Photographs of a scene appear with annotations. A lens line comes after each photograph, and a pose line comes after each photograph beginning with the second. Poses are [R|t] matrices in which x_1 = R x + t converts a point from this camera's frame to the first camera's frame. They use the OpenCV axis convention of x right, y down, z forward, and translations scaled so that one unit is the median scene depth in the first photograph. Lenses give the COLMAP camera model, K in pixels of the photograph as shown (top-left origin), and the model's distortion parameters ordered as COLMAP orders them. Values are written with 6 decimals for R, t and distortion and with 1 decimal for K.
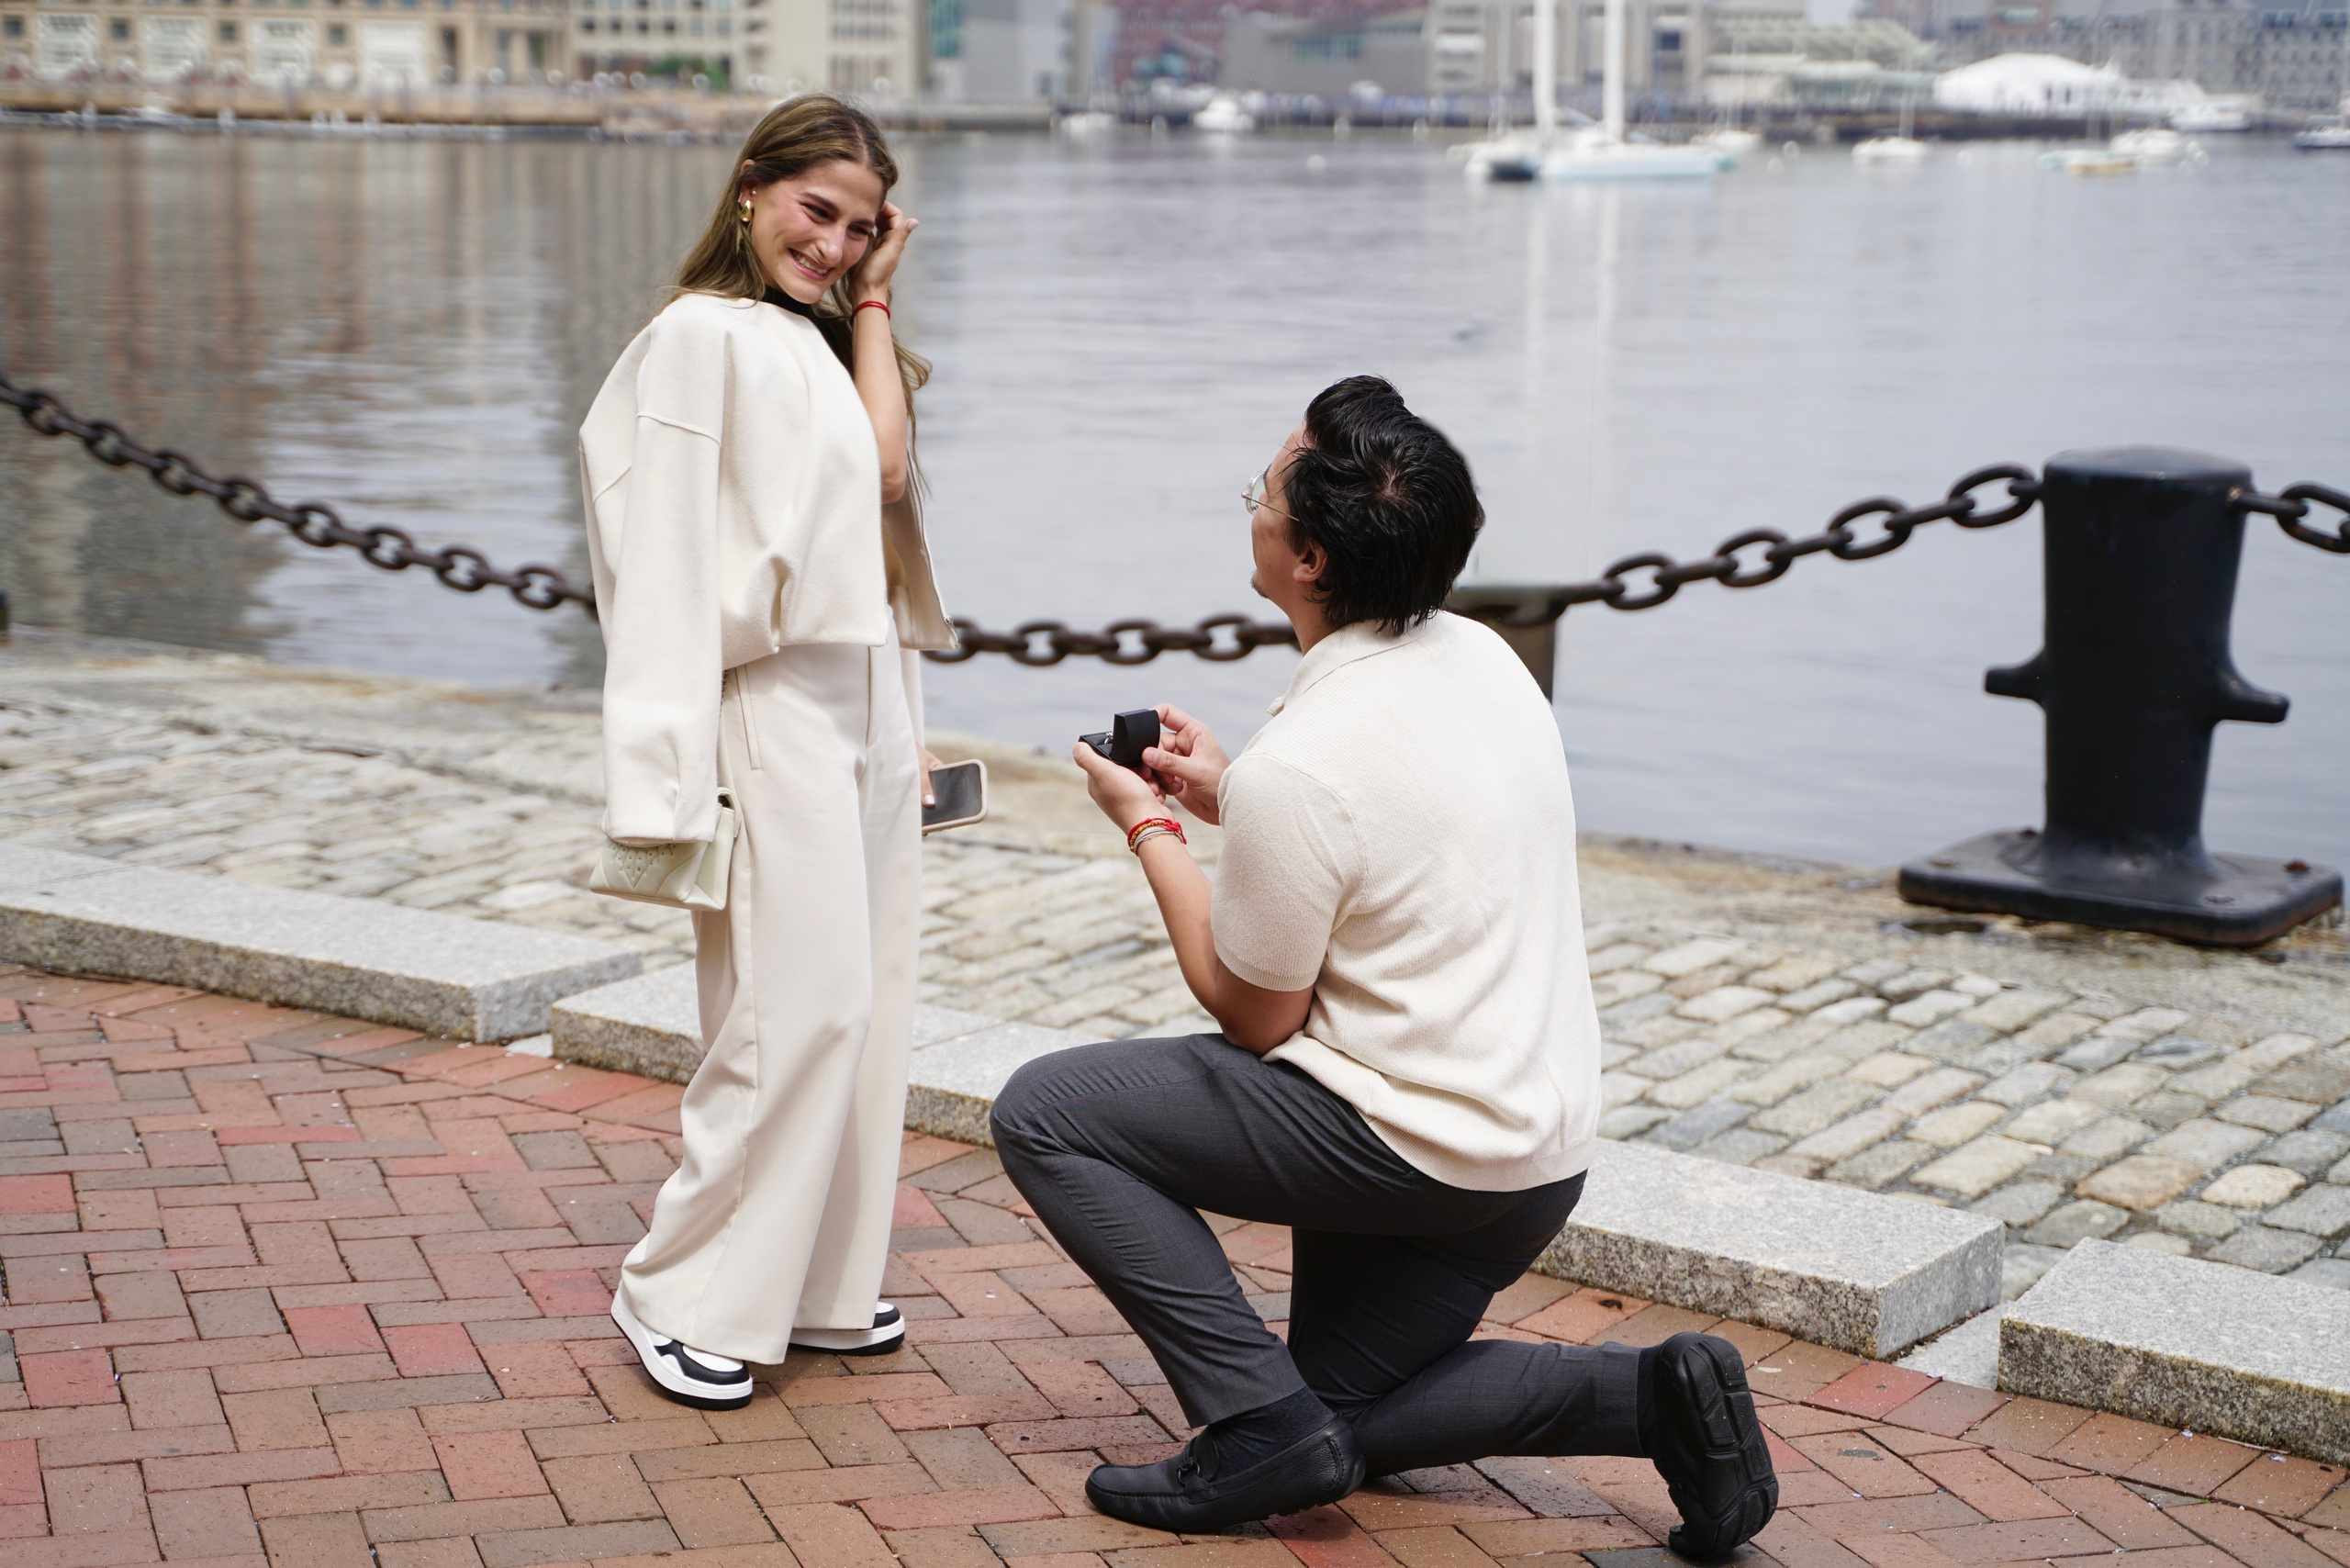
lens RADIAL K [[3787.1, 0, 1130.5], [0, 3787.1, 779.1], [0, 0, 1]] dist [0.188338, 0.008070]
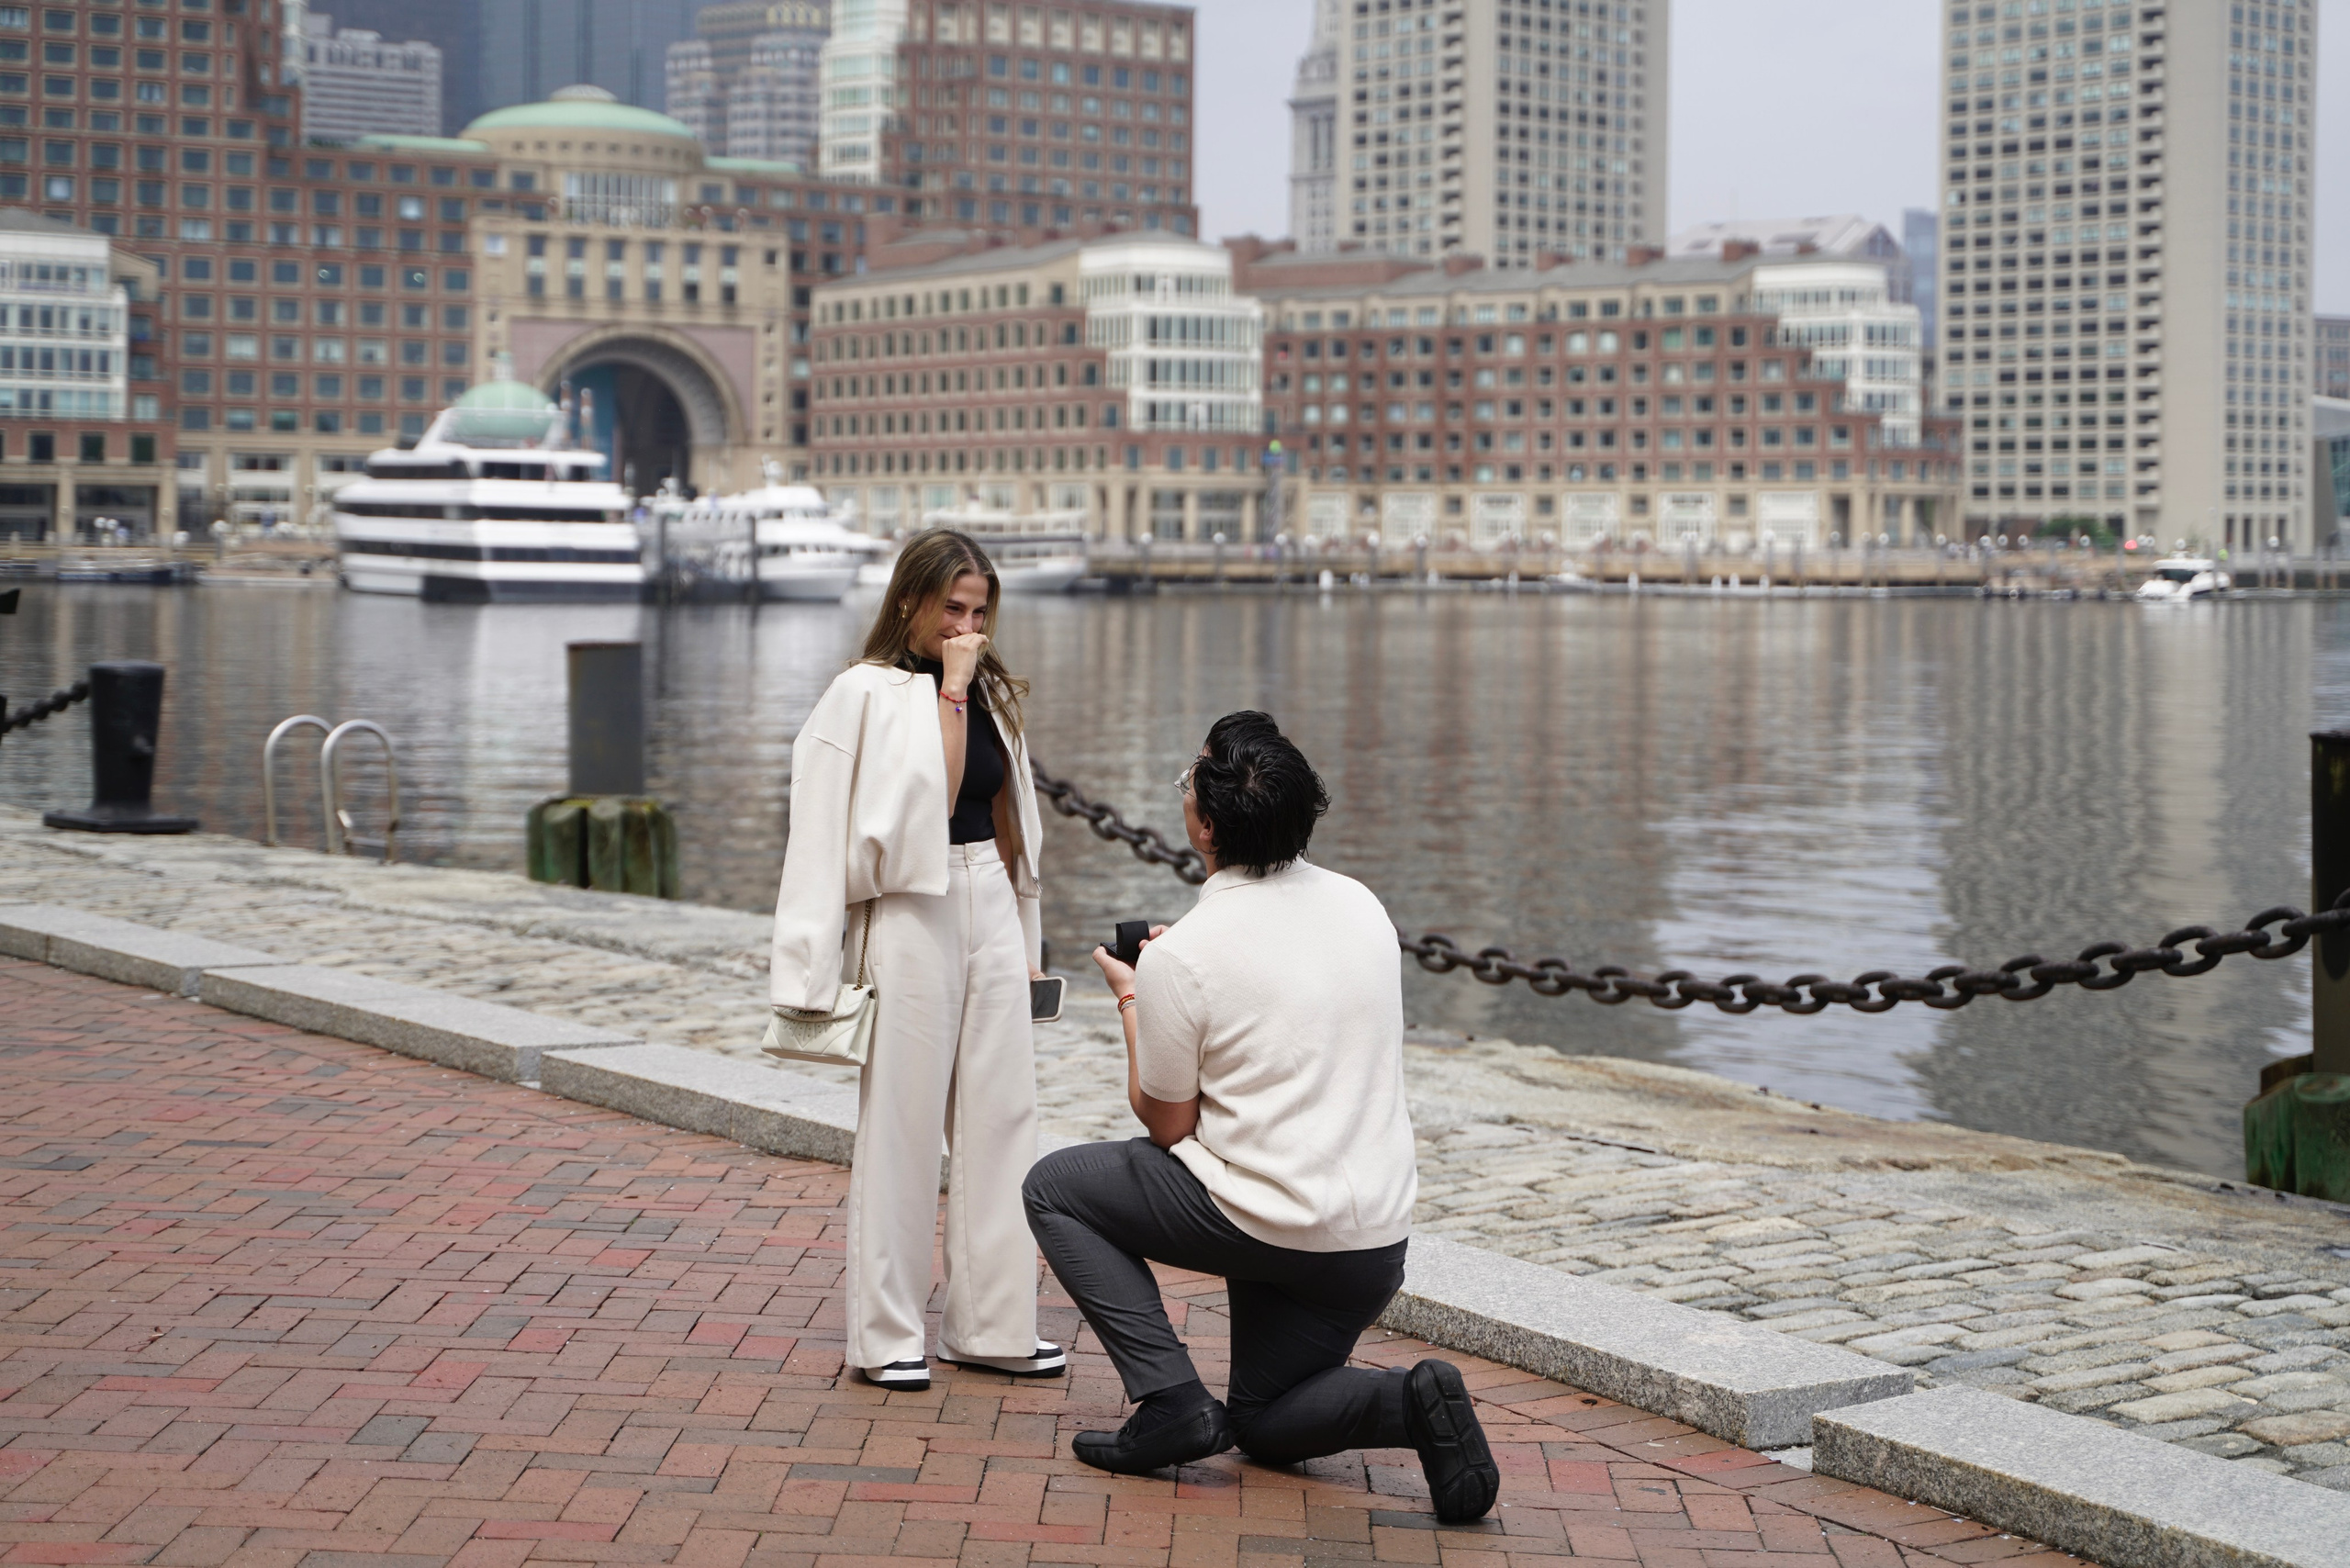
lens RADIAL K [[3687.4, 0, 1178.3], [0, 3687.4, 617.8], [0, 0, 1]] dist [0.145414, -0.046740]
pose [[0.936568, 0.002272, -0.350477, 0.010660], [-0.058273, 0.987070, -0.149322, 0.001584], [0.345606, 0.160274, 0.924591, -0.007768]]
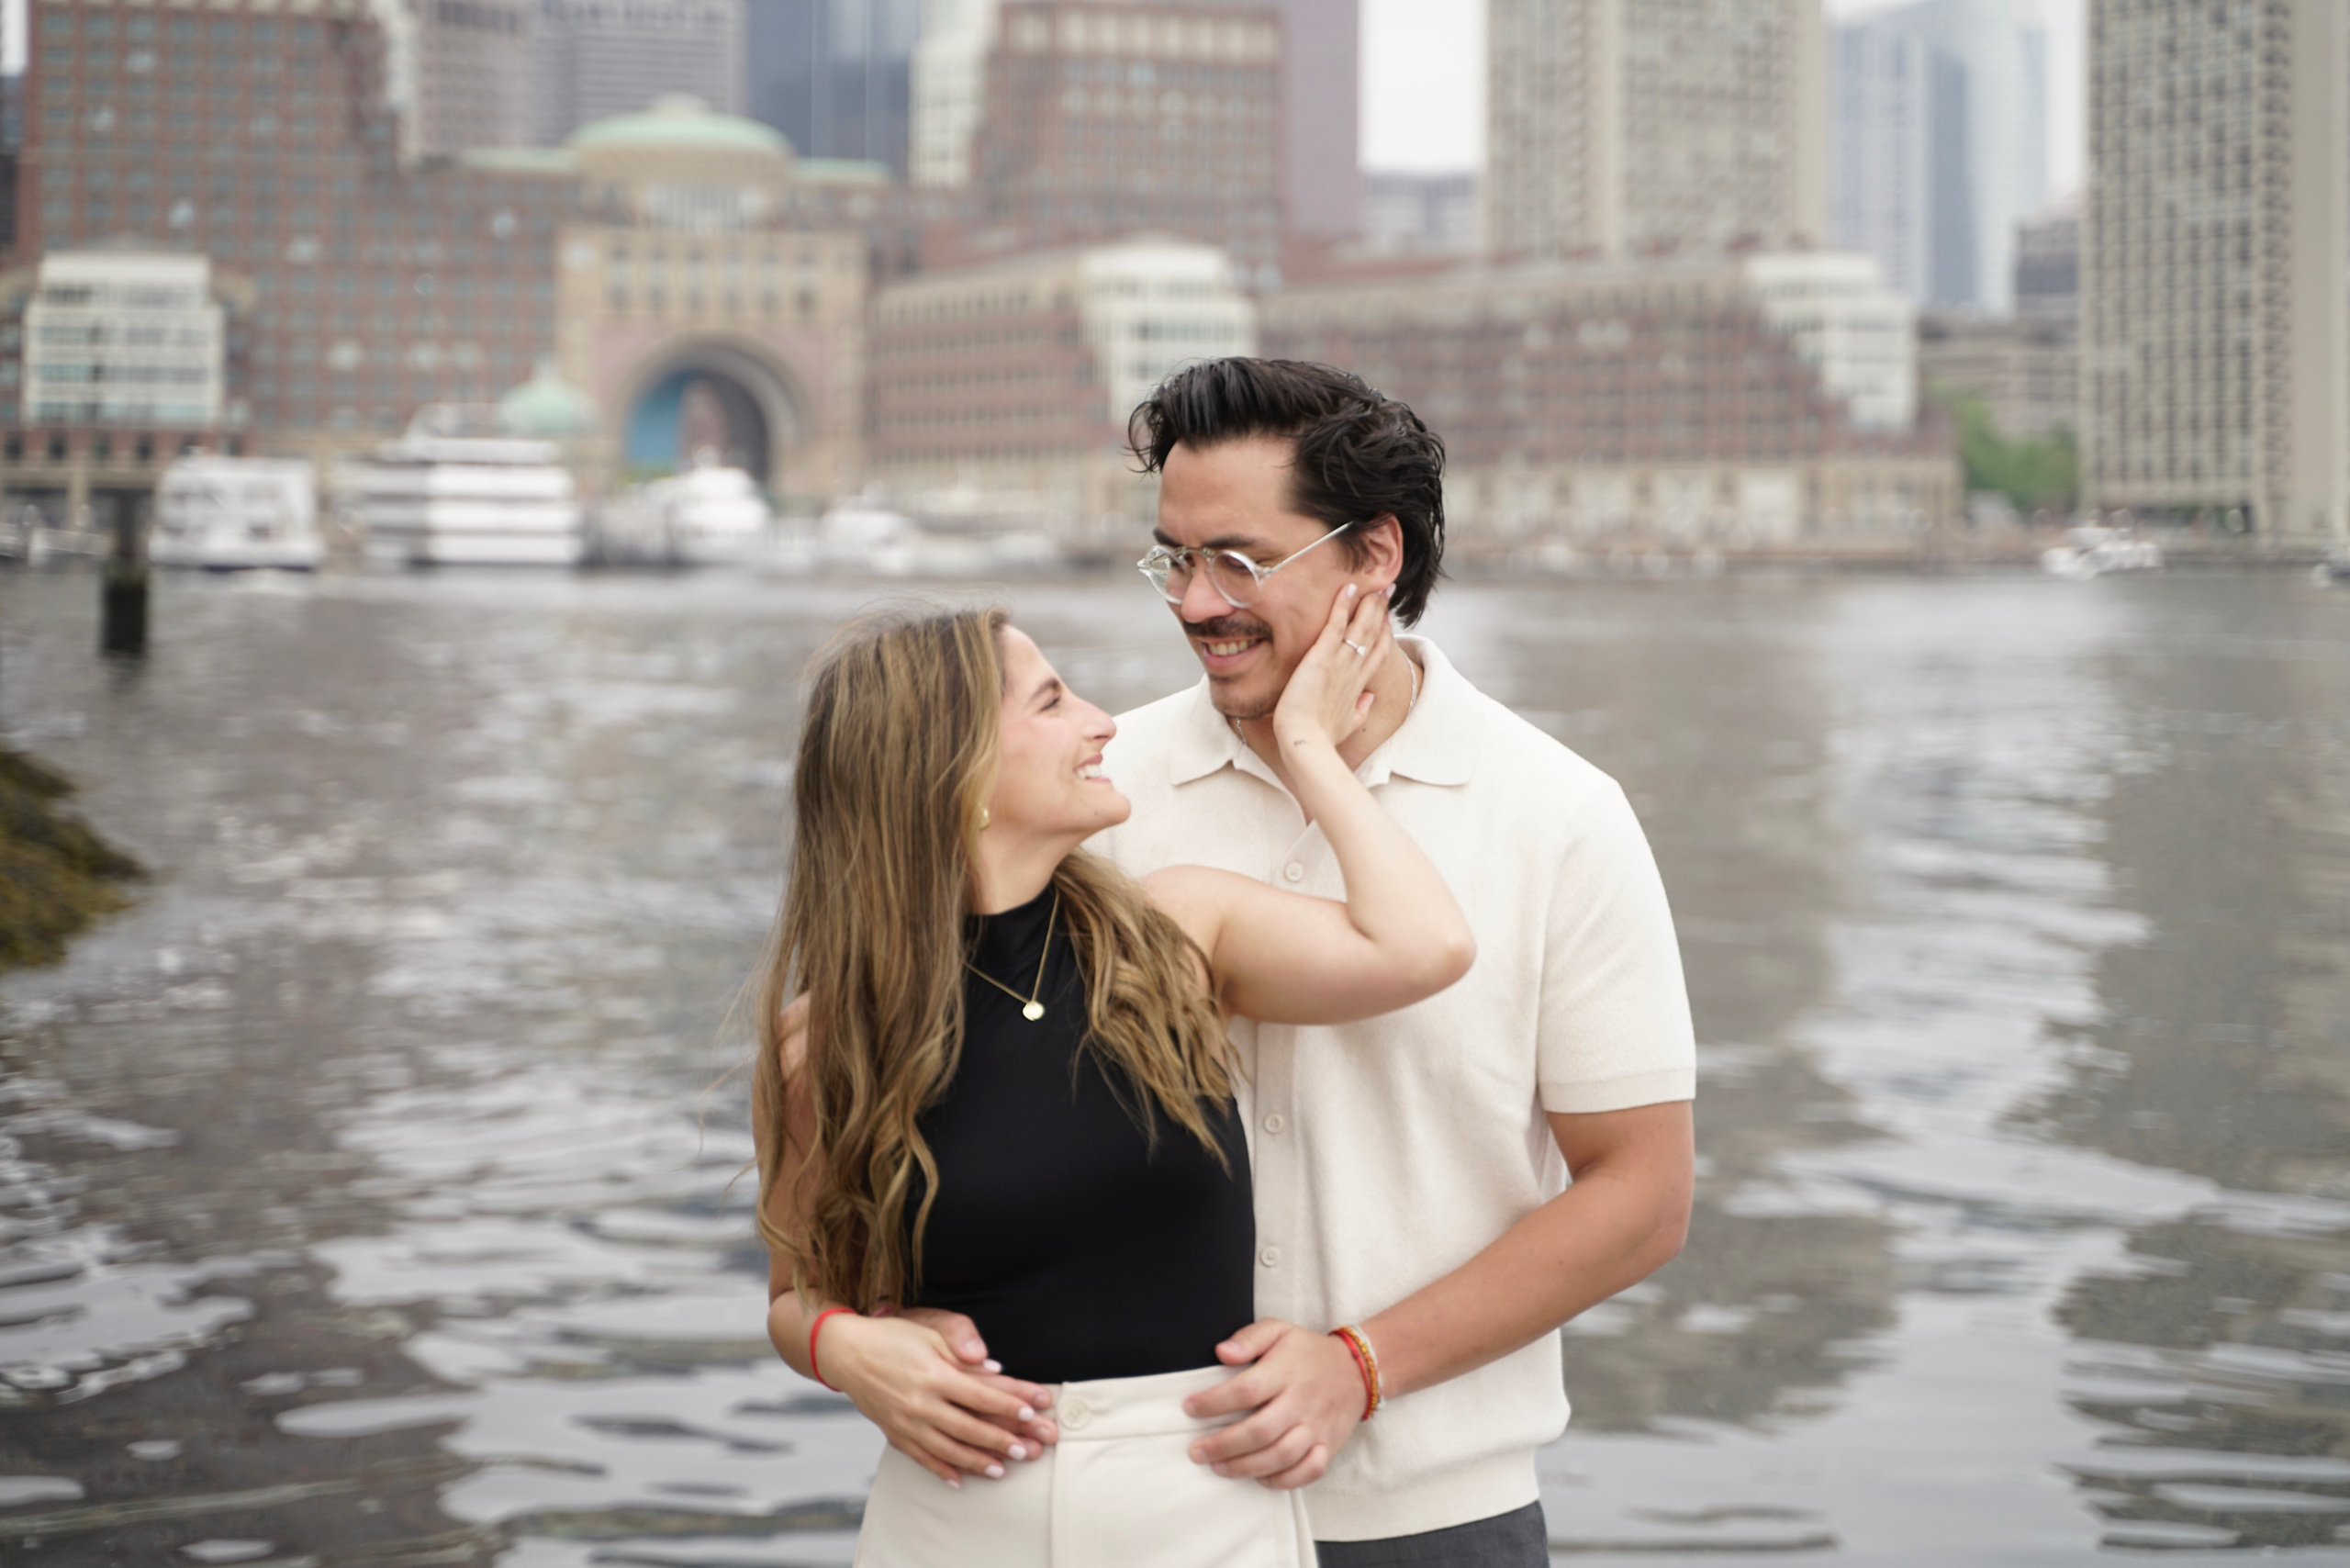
lens RADIAL K [[4850.5, 0, 1175.2], [0, 4850.5, 532.6], [0, 0, 1]] dist [0.299877, -0.231347]
pose [[0.876334, -0.012890, -0.481532, 0.336880], [-0.075794, 0.983500, -0.164264, 0.064791], [0.475704, 0.180447, 0.860898, -0.297597]]
